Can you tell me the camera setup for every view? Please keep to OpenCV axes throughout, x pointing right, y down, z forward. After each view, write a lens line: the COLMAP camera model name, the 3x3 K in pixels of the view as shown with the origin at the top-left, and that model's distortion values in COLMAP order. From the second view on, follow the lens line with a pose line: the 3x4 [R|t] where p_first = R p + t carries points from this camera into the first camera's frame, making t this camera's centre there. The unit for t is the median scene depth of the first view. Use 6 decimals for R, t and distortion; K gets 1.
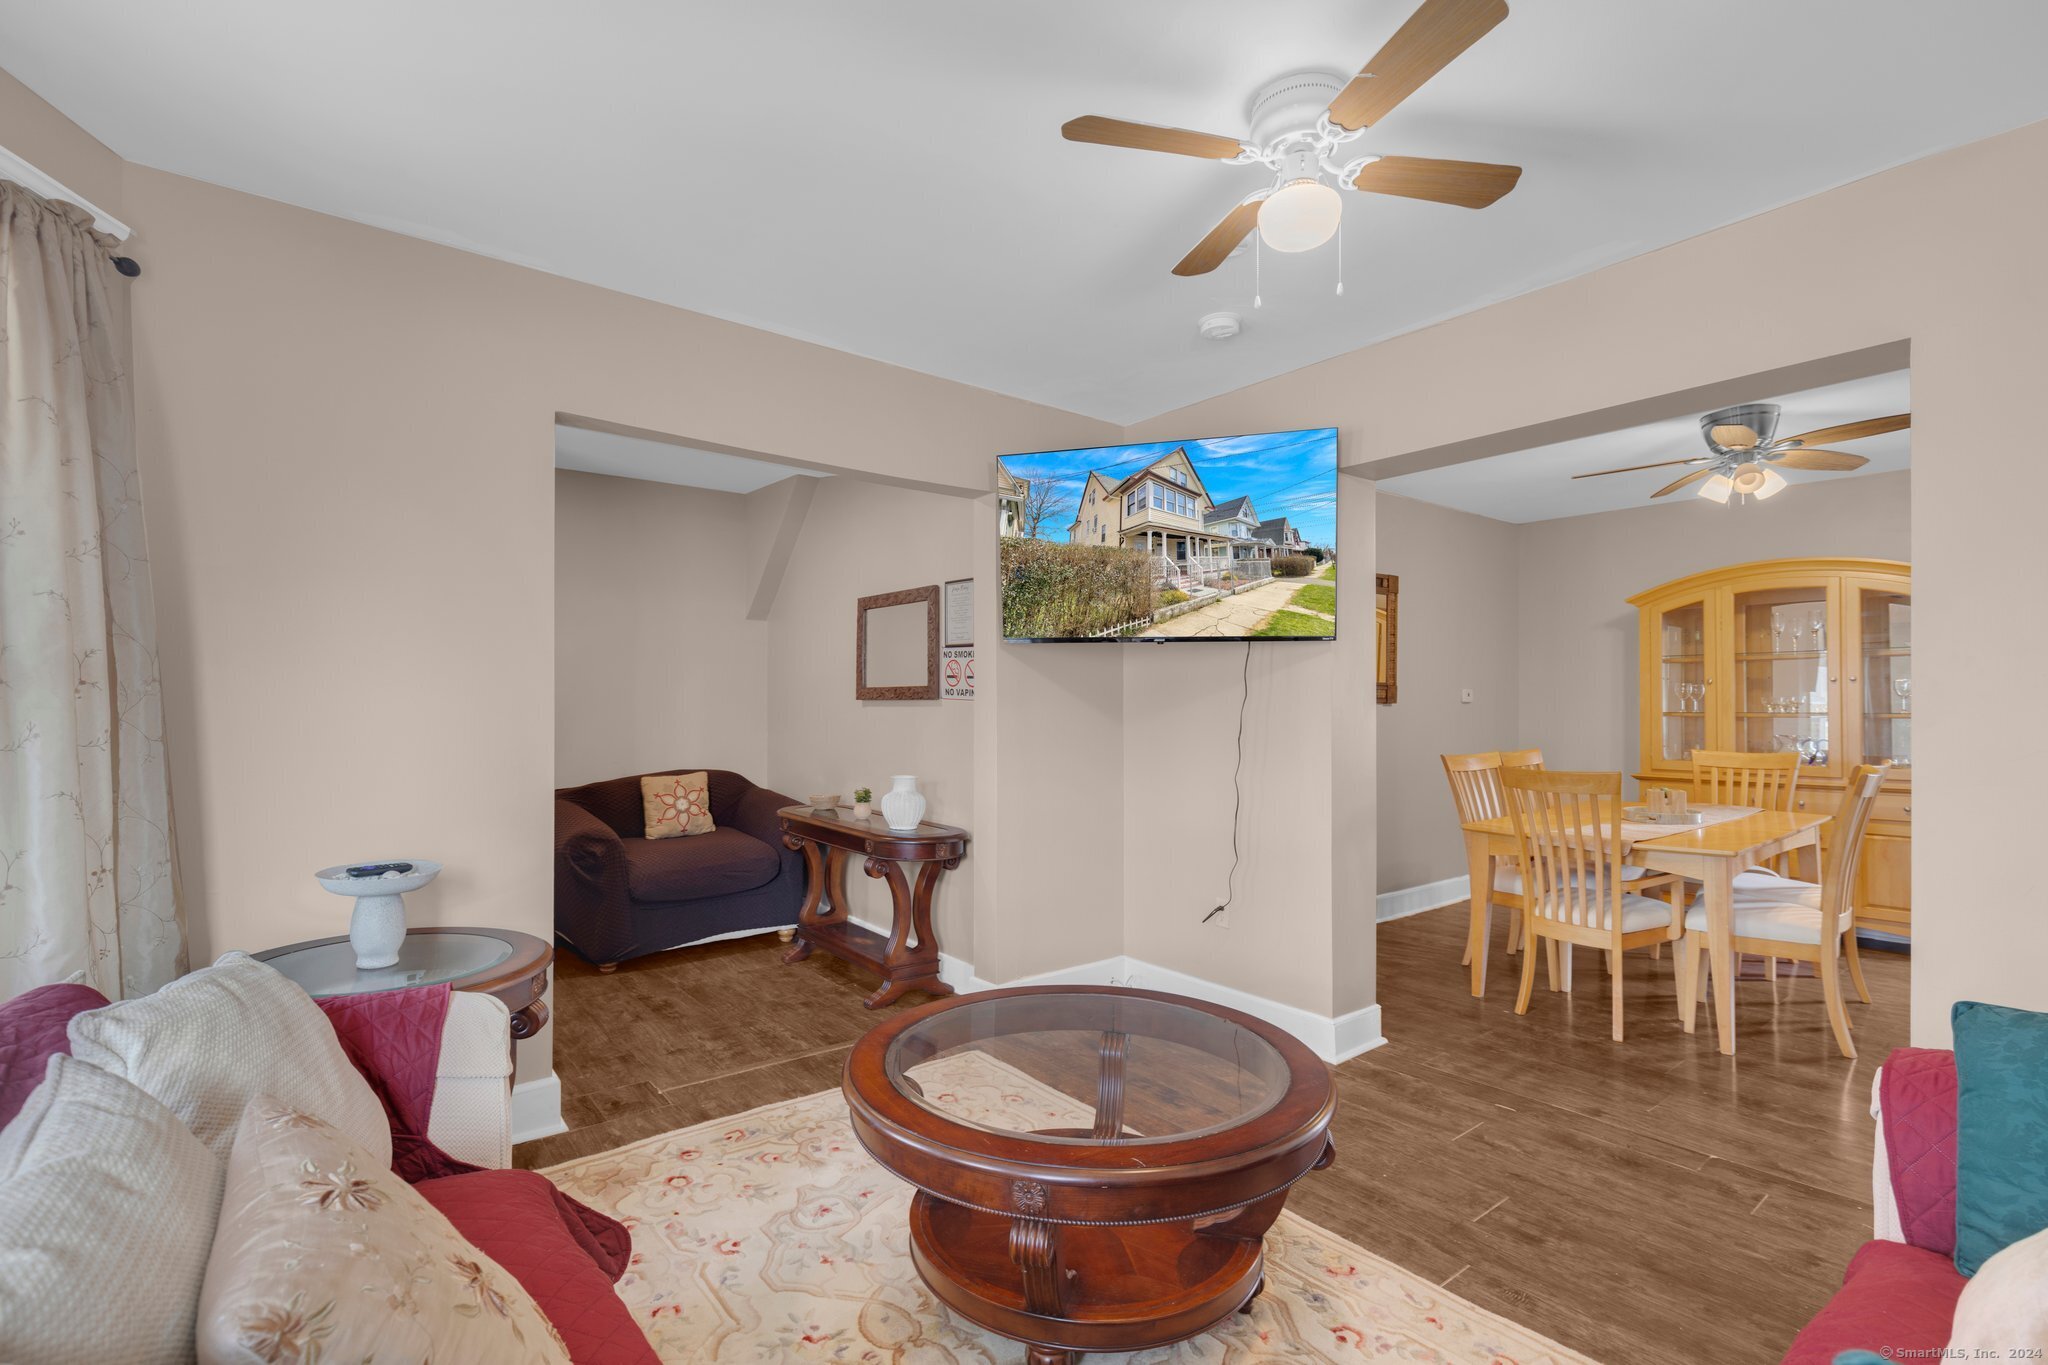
lens RADIAL K [[932.8, 0, 1028.1], [0, 932.8, 689.7], [0, 0, 1]] dist [0.000464, -0.000870]
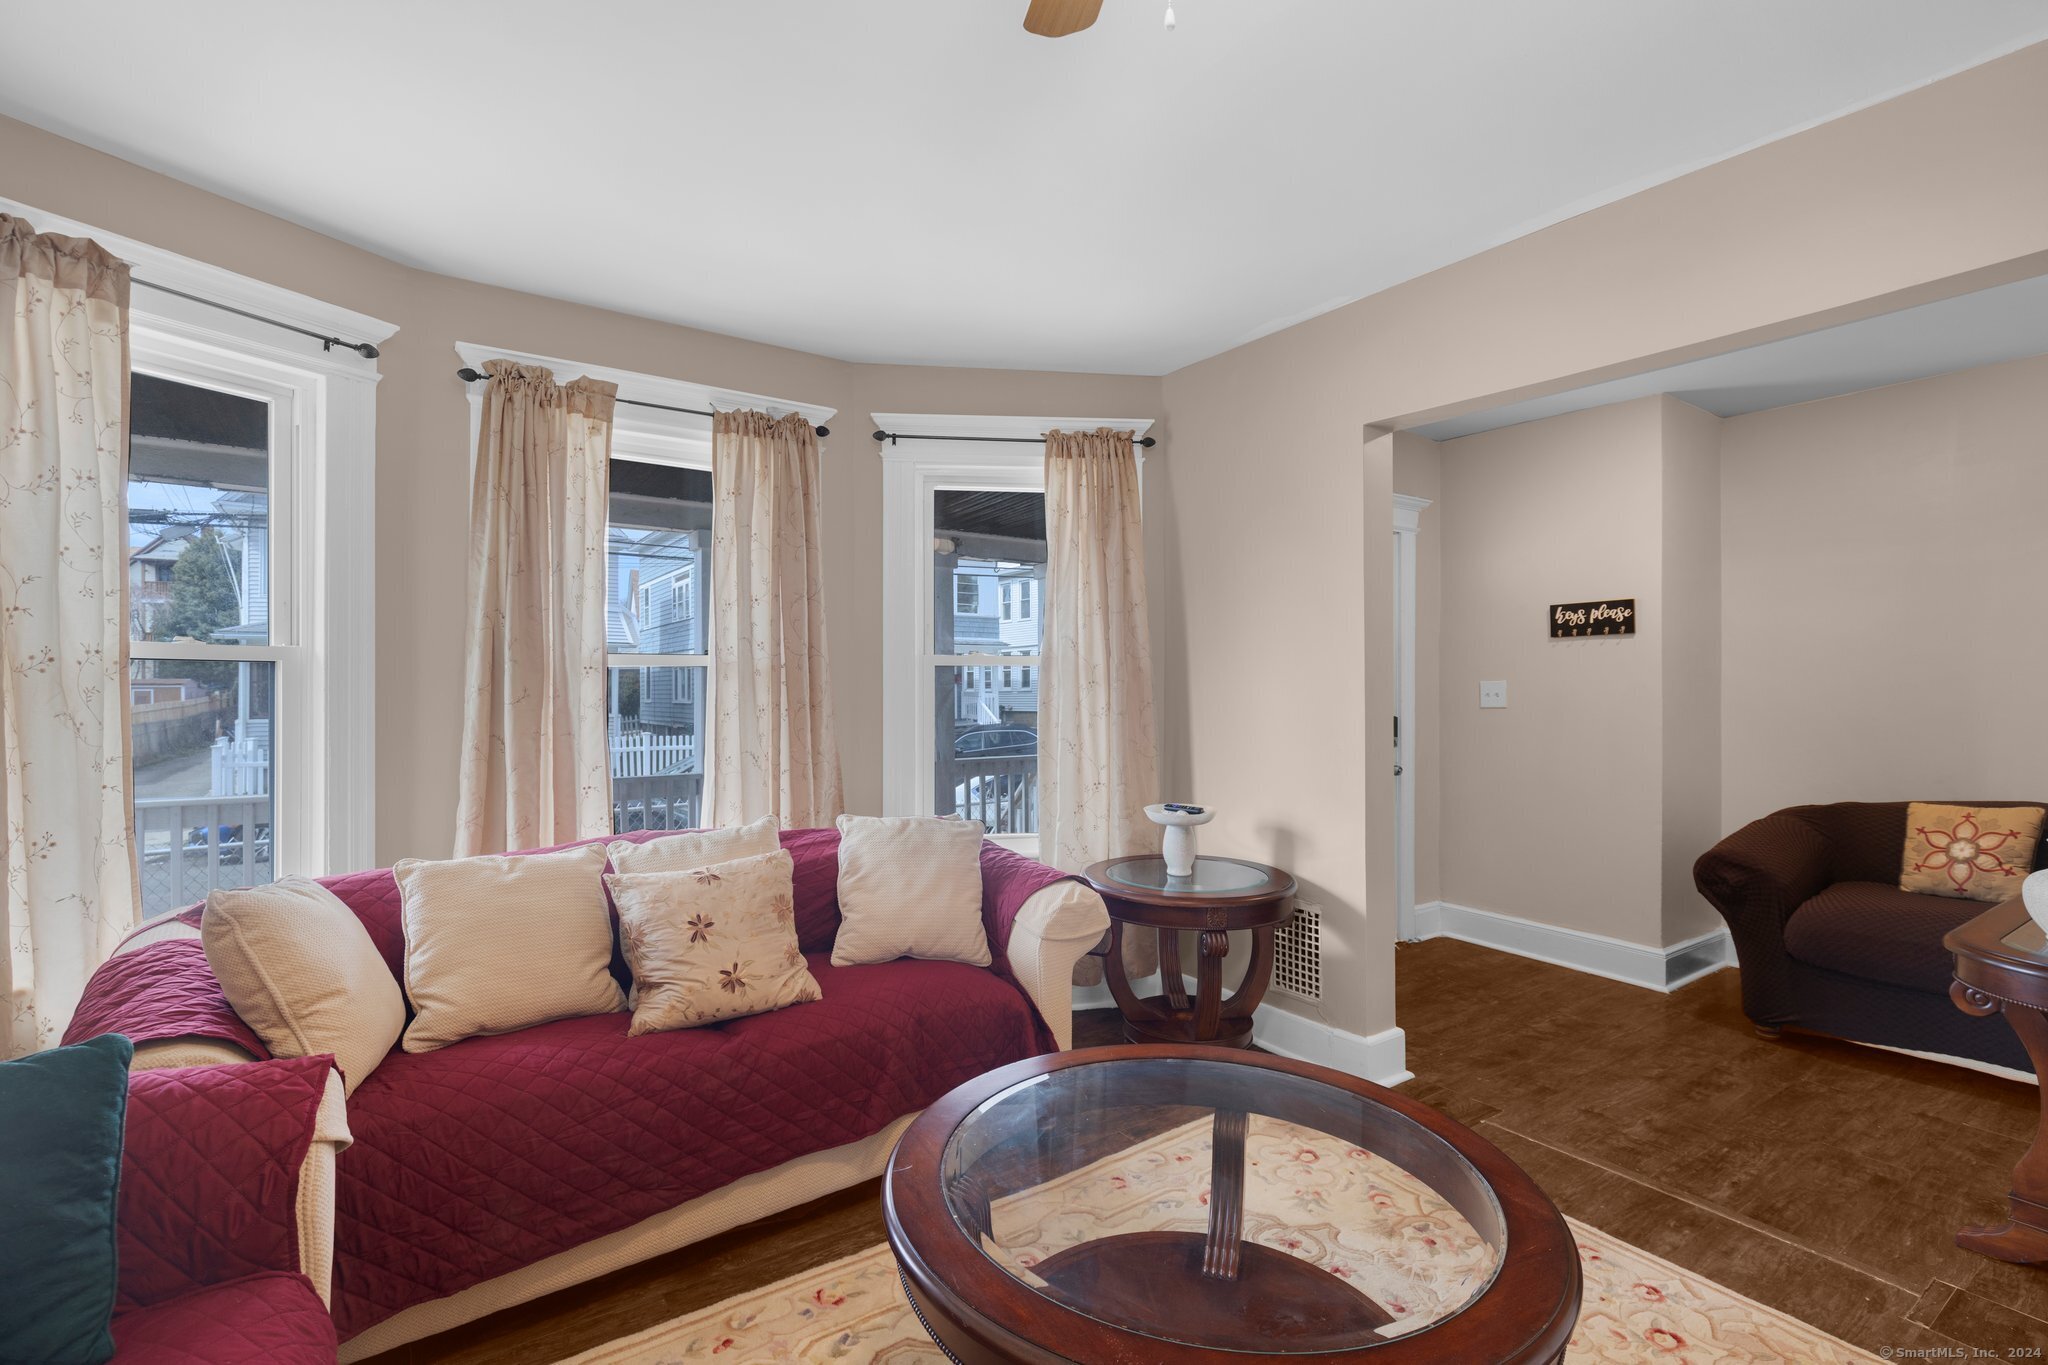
lens RADIAL K [[932.8, 0, 1028.1], [0, 932.8, 689.7], [0, 0, 1]] dist [0.000464, -0.000870]
pose [[-0.069485, -0.007458, -0.997555, 0.426742], [0.007865, 0.999937, -0.008023, 0.011278], [0.997552, -0.008403, -0.069422, 0.486391]]
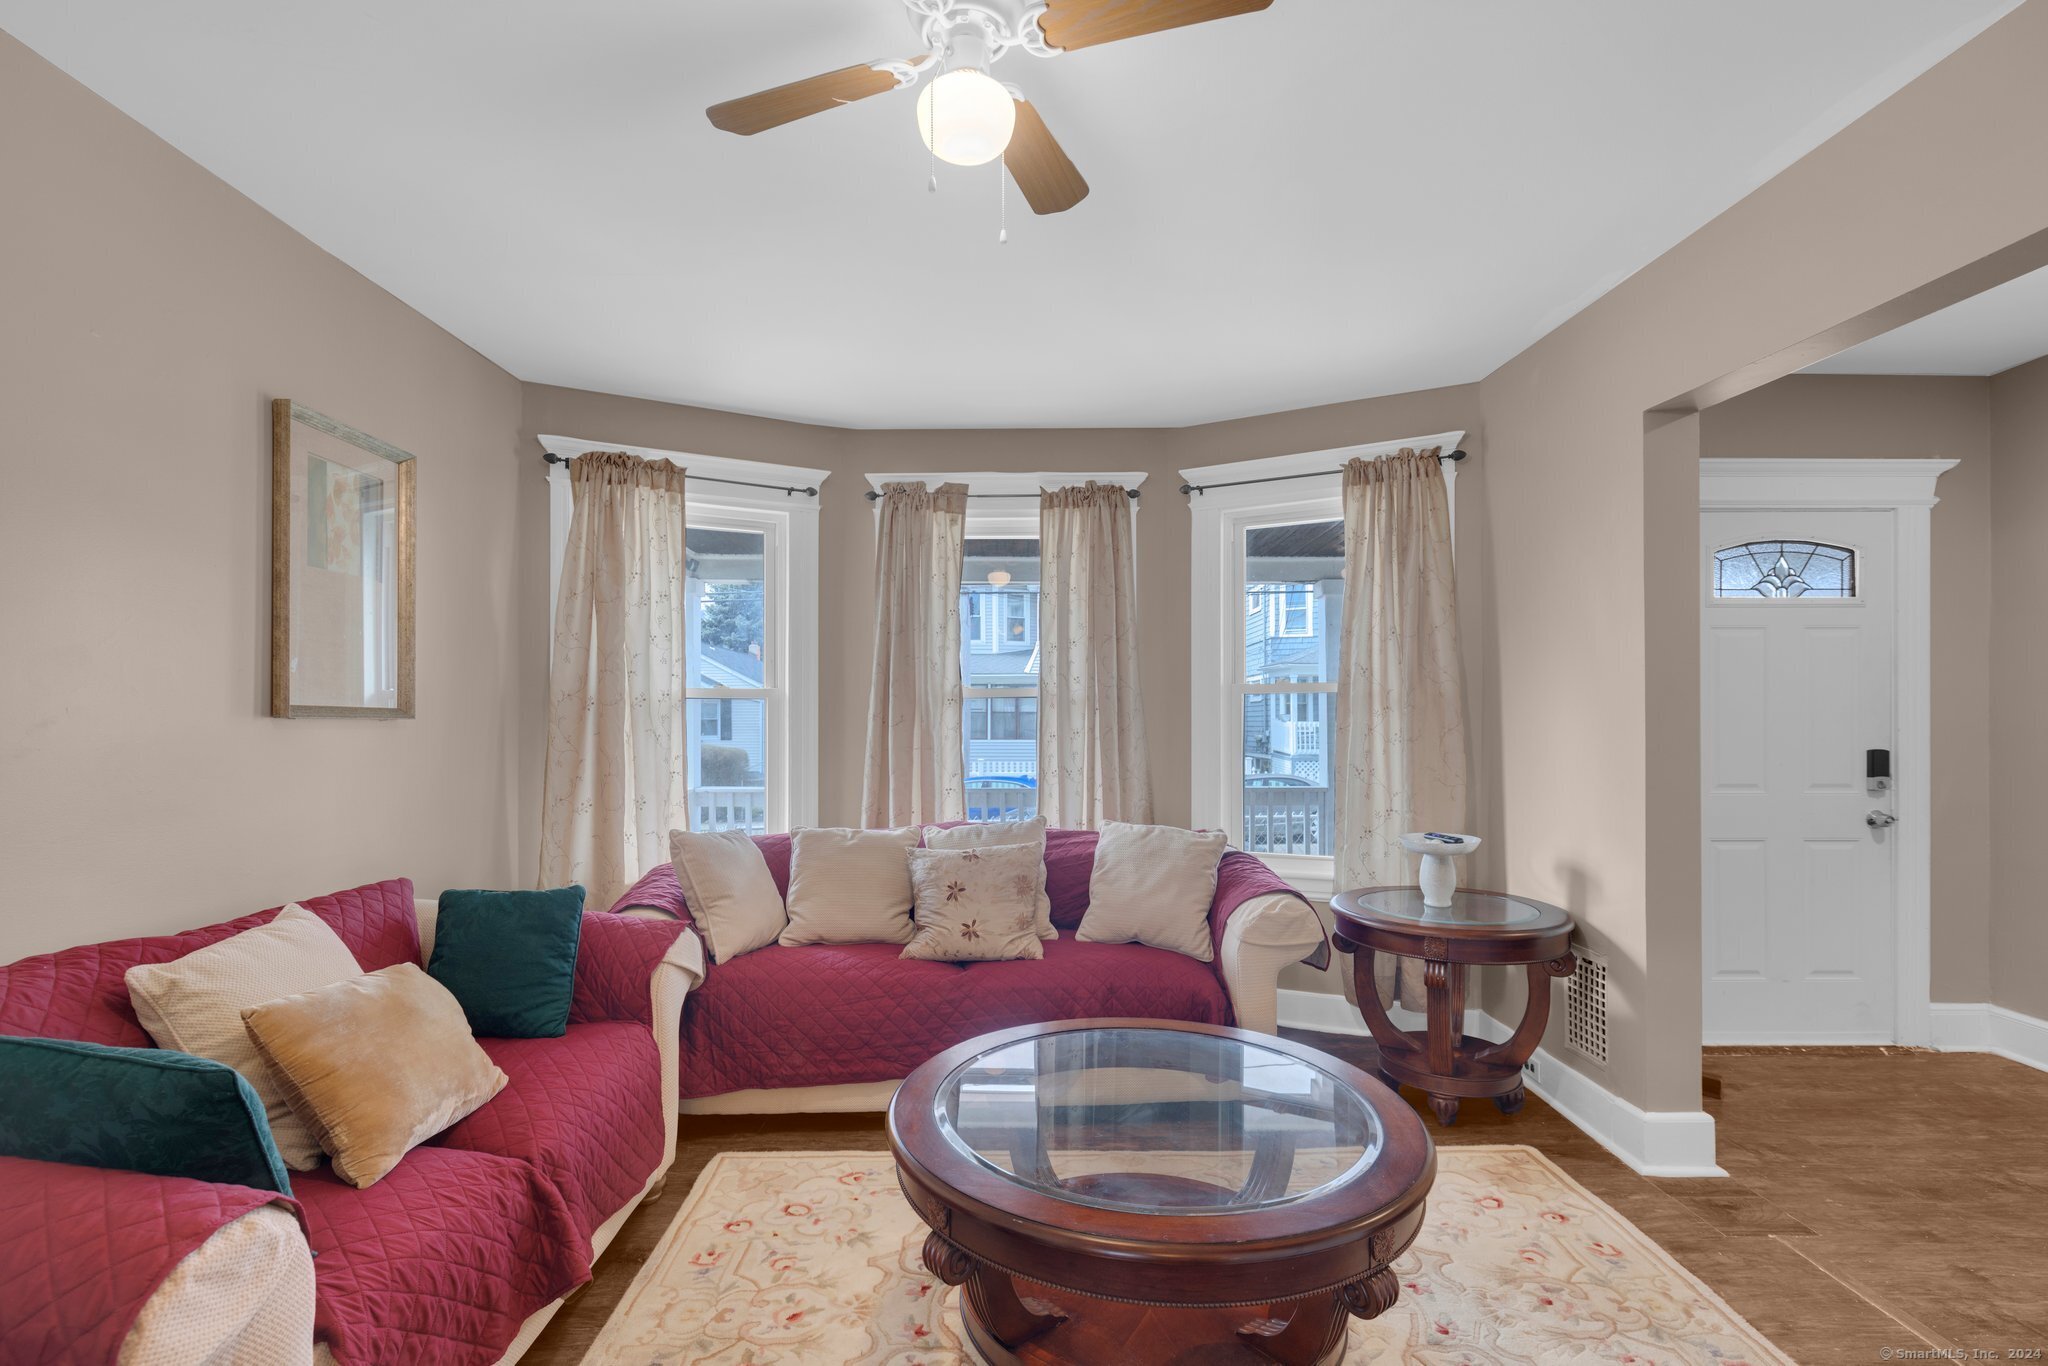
lens RADIAL K [[945.2, 0, 1019.3], [0, 945.2, 716.0], [0, 0, 1]] dist [0.000868, -0.000164]
pose [[-0.620664, -0.007767, -0.784039, 0.454601], [0.003316, 0.999916, -0.012531, 0.015371], [0.784070, -0.010377, -0.620586, 0.782282]]
